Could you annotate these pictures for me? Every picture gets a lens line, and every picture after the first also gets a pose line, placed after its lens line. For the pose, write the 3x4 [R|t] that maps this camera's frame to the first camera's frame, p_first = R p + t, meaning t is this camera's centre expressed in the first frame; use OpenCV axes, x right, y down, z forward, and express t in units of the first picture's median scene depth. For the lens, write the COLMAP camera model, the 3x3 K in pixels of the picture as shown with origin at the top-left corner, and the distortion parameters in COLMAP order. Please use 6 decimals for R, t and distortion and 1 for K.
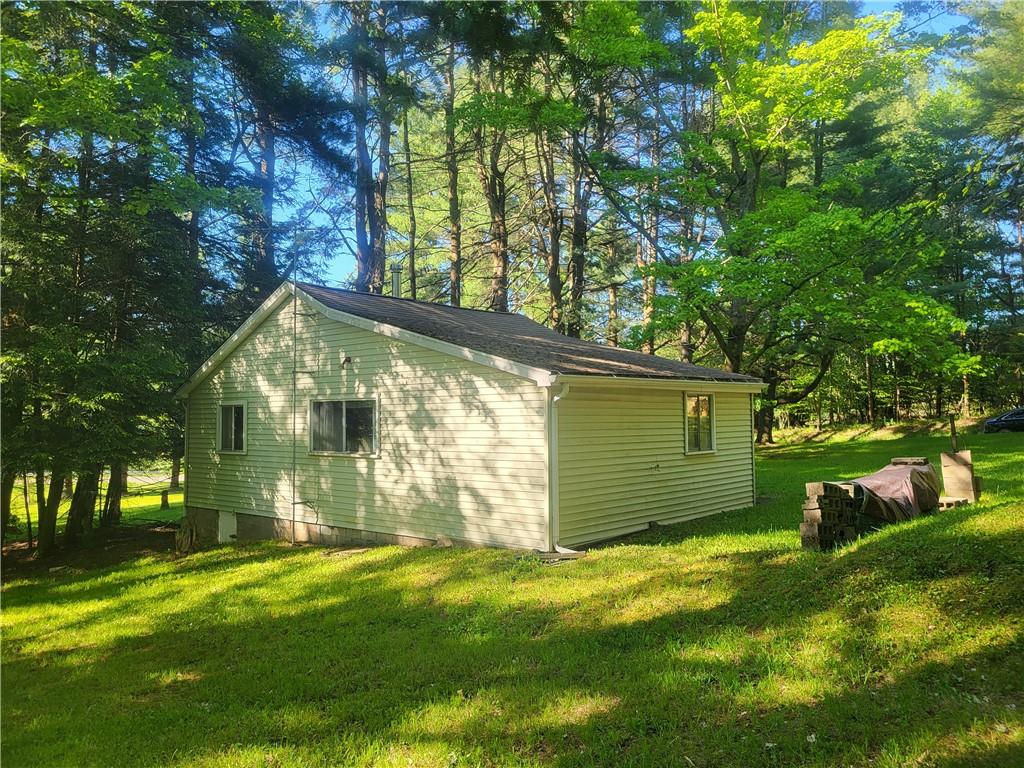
lens RADIAL K [[767.7, 0, 517.3], [0, 767.7, 377.0], [0, 0, 1]] dist [0.067203, -0.056247]
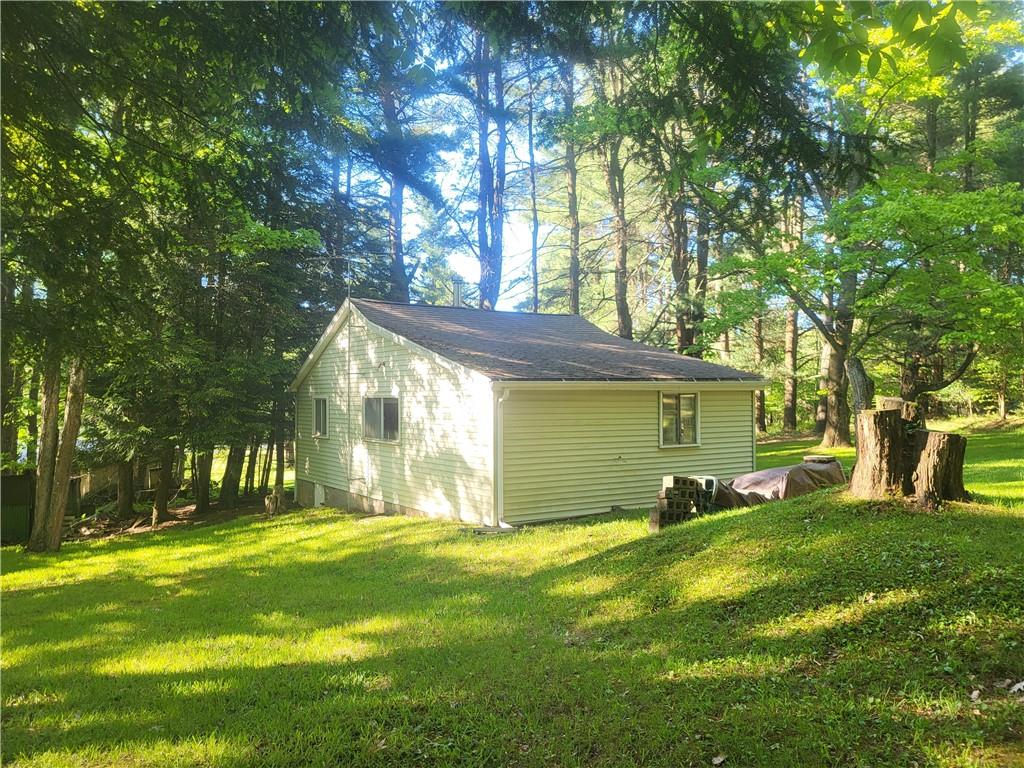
lens RADIAL K [[767.7, 0, 517.3], [0, 767.7, 377.0], [0, 0, 1]] dist [0.067203, -0.056247]
pose [[0.966091, -0.001091, -0.258198, 0.319038], [0.007761, 0.999662, 0.024815, -0.031672], [0.258084, -0.025977, 0.965773, -0.130785]]
